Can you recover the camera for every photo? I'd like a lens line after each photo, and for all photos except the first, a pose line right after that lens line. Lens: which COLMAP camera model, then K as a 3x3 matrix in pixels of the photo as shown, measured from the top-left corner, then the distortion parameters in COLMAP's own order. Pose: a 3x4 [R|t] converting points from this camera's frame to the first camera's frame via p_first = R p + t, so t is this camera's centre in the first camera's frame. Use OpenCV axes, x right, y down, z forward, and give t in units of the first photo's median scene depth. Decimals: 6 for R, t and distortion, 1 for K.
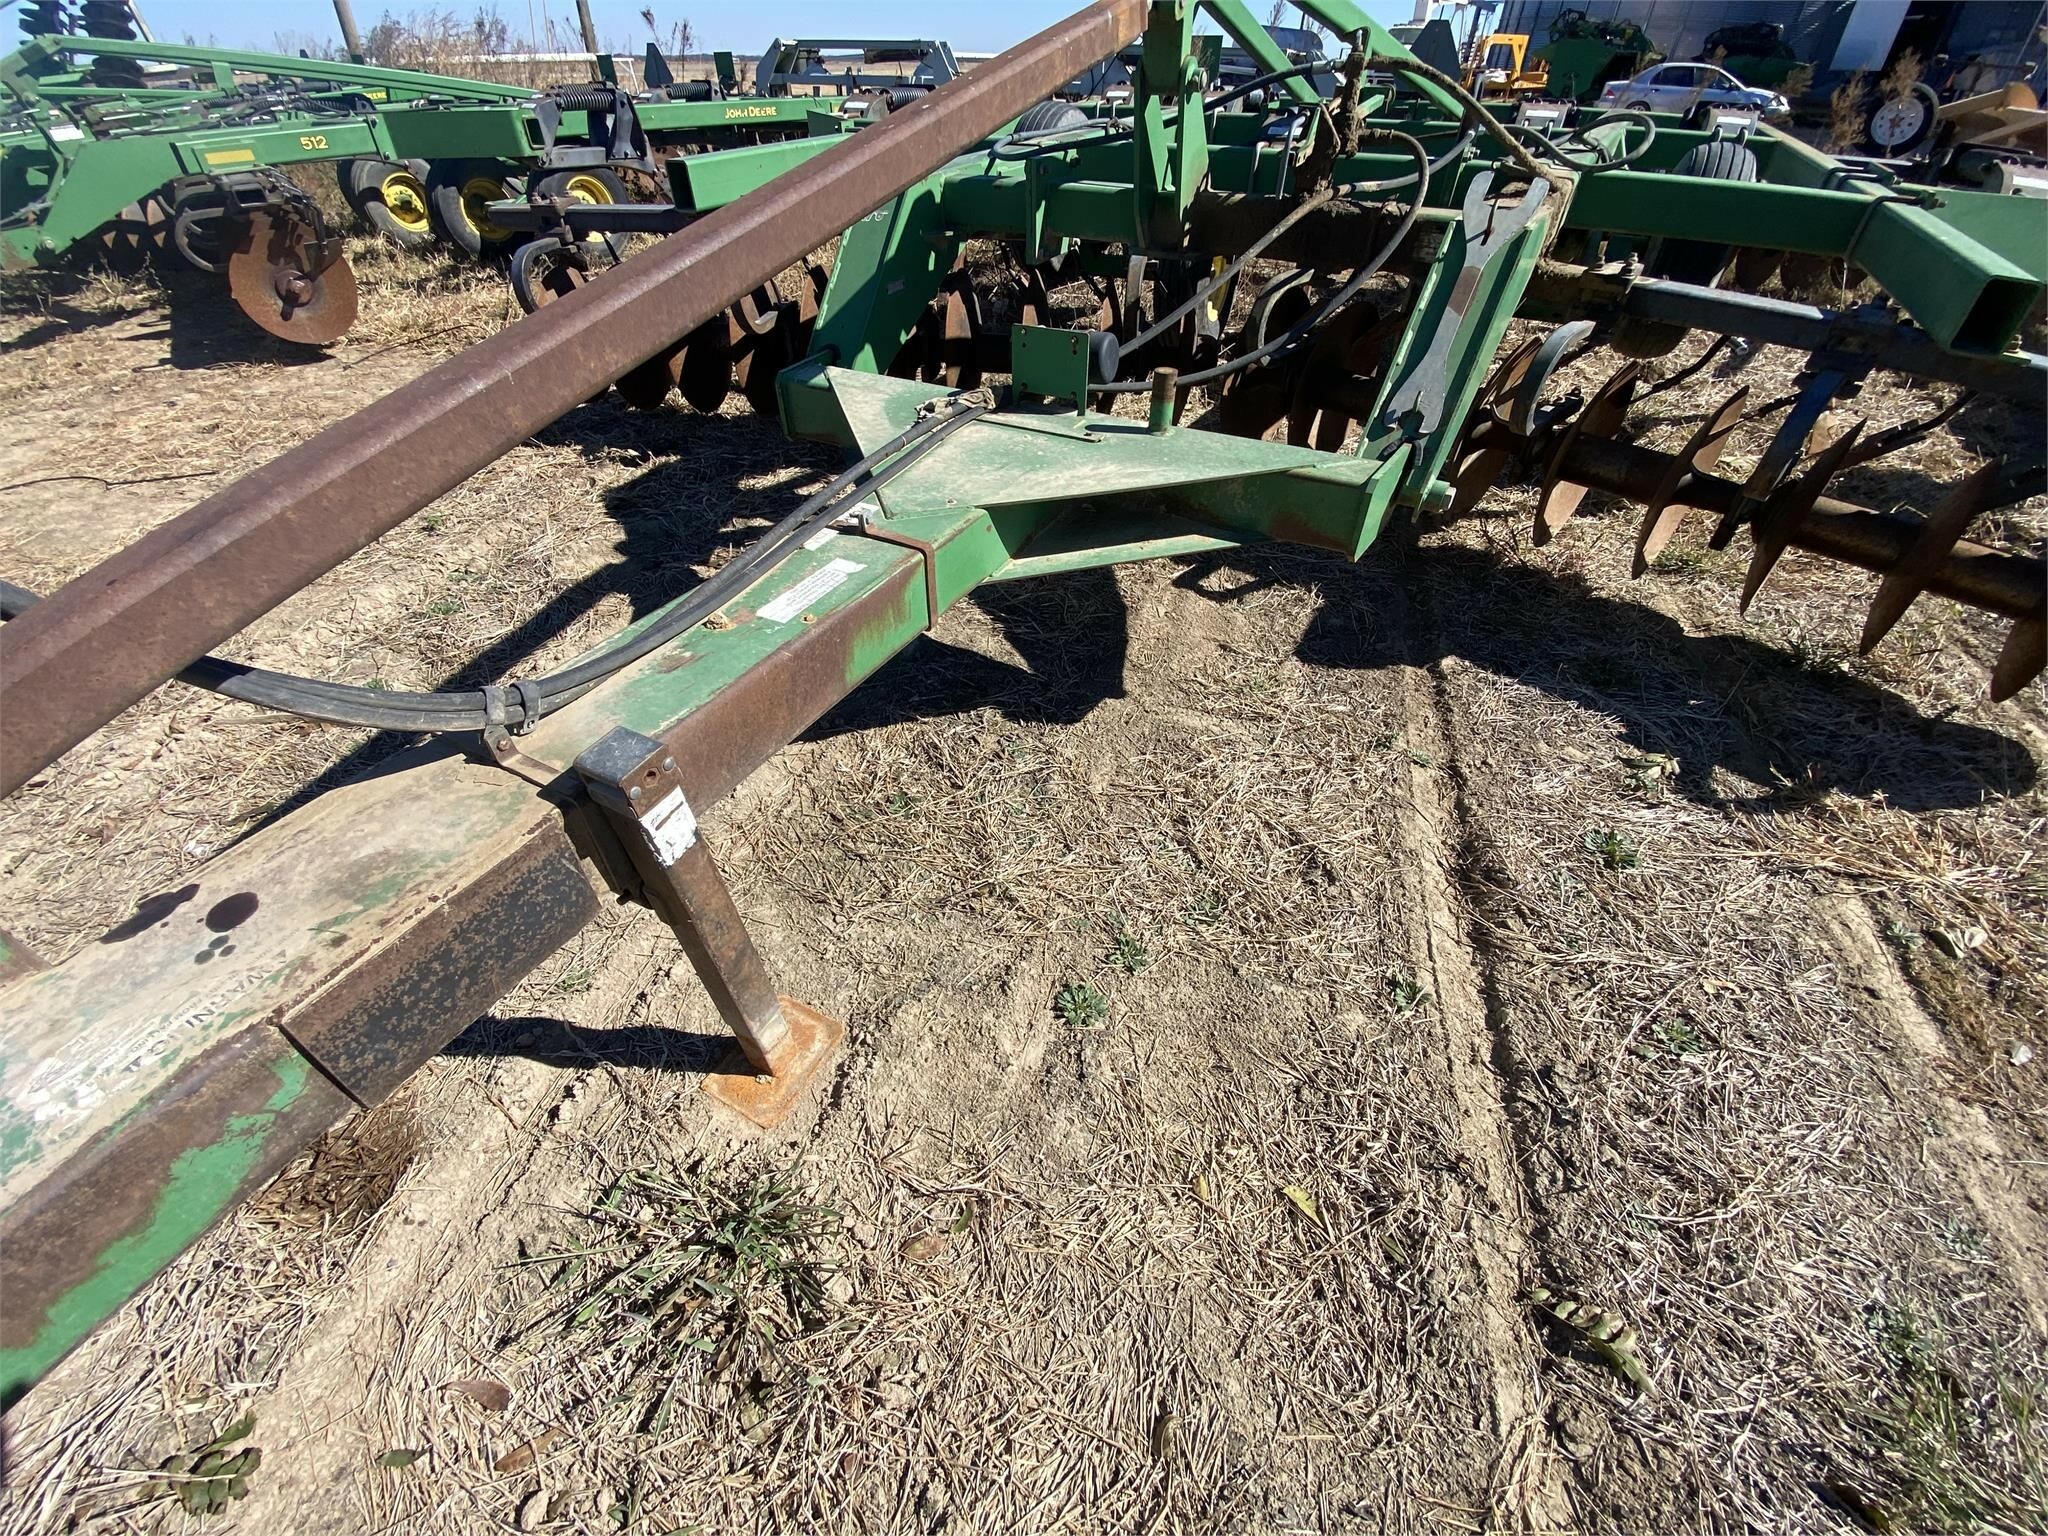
lens RADIAL K [[830.6, 0, 1024.4], [0, 830.6, 763.3], [0, 0, 1]] dist [0.013594, -0.017576]
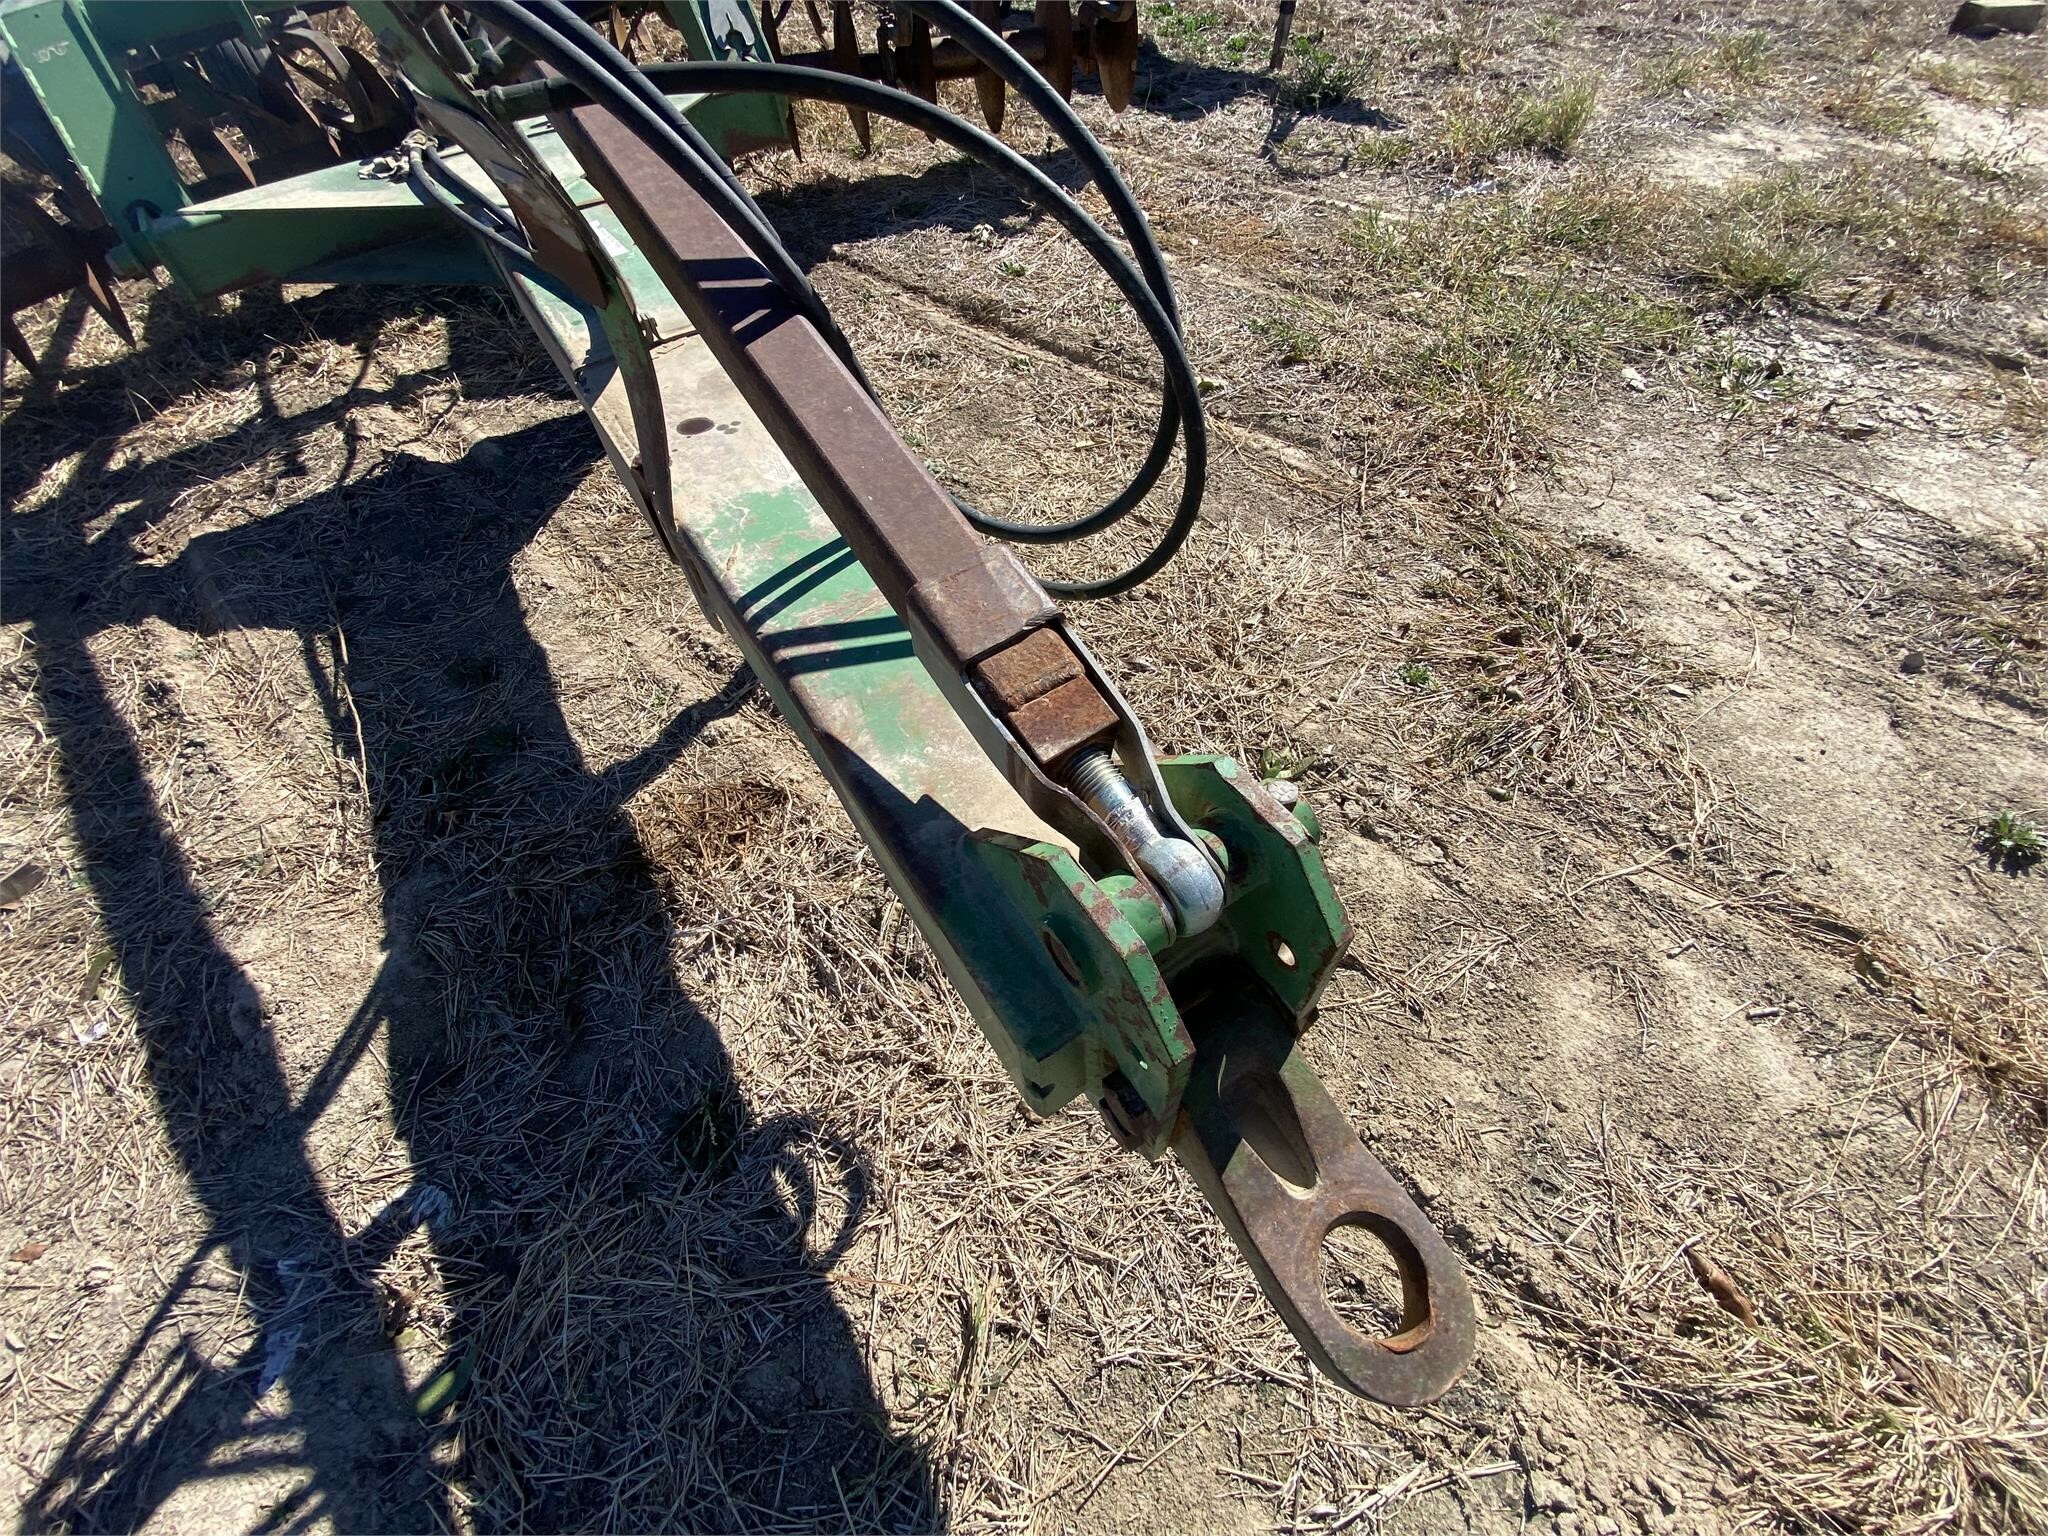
lens RADIAL K [[830.6, 0, 1024.4], [0, 830.6, 763.3], [0, 0, 1]] dist [0.013594, -0.017576]
pose [[0.483413, -0.706290, 0.517171, -0.531075], [0.610629, 0.695387, 0.378906, 0.111671], [-0.627251, 0.132632, 0.767440, -0.096021]]
